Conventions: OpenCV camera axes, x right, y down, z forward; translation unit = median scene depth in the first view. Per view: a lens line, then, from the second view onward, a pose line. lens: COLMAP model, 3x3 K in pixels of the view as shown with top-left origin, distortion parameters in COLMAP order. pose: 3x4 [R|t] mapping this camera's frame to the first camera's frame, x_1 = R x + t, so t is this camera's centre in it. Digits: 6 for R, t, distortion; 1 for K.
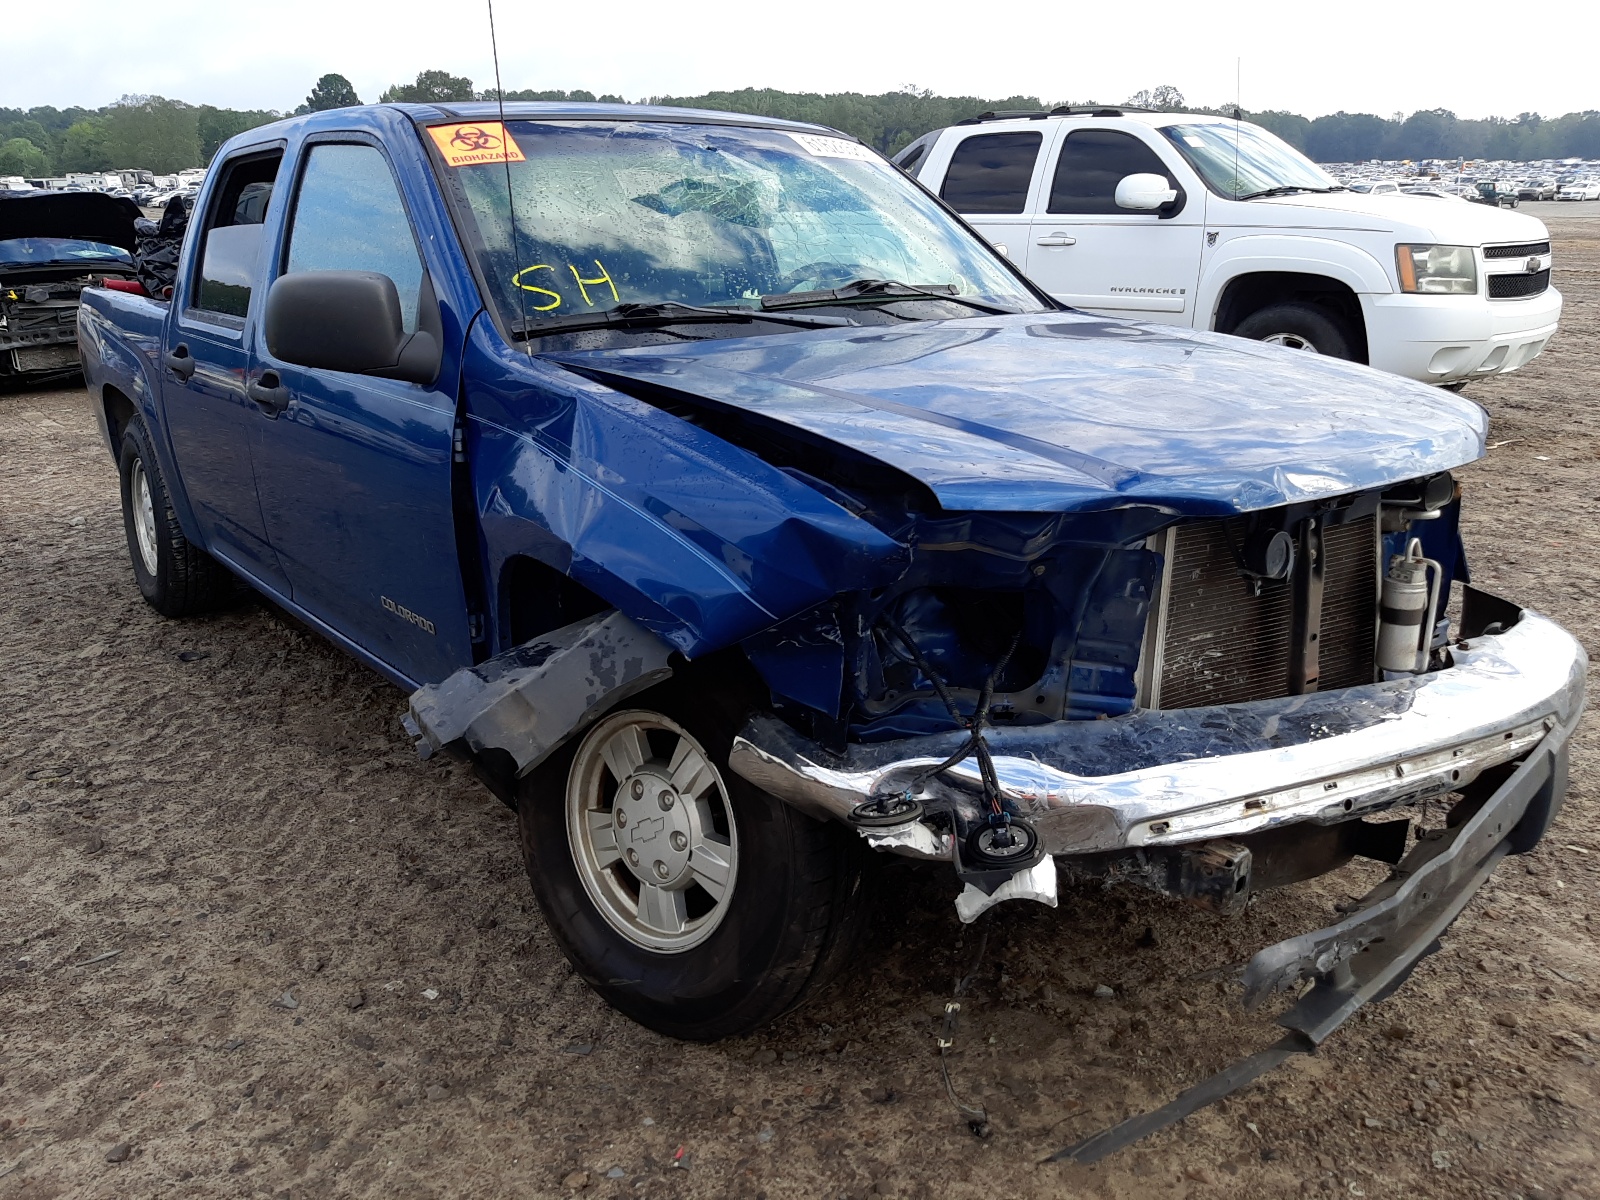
lens RADIAL K [[1257.8, 0, 800.0], [0, 1257.8, 600.0], [0, 0, 1]] dist [0.084670, -0.145579]
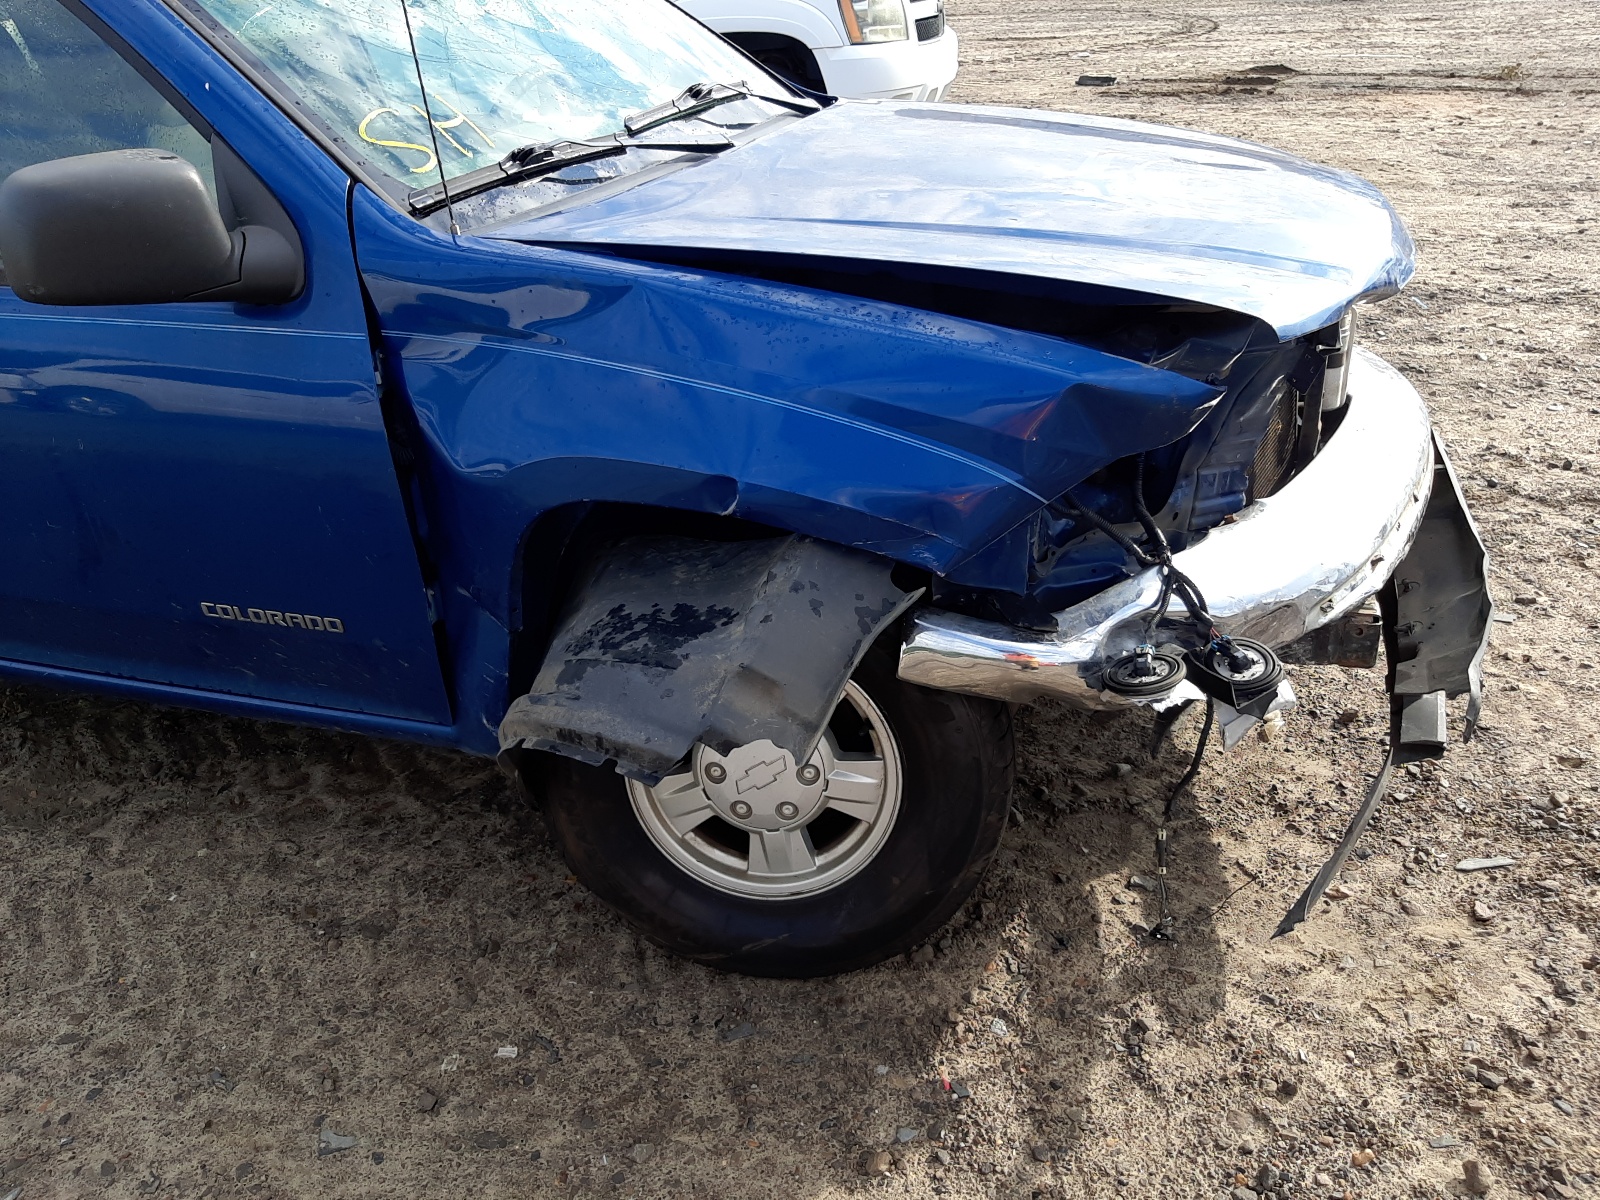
lens RADIAL K [[1257.8, 0, 800.0], [0, 1257.8, 600.0], [0, 0, 1]] dist [0.084670, -0.145579]
pose [[0.851095, -0.279620, 0.444353, -0.433214], [0.204149, 0.956022, 0.210582, -0.105741], [-0.483694, -0.088511, 0.870750, 0.236781]]
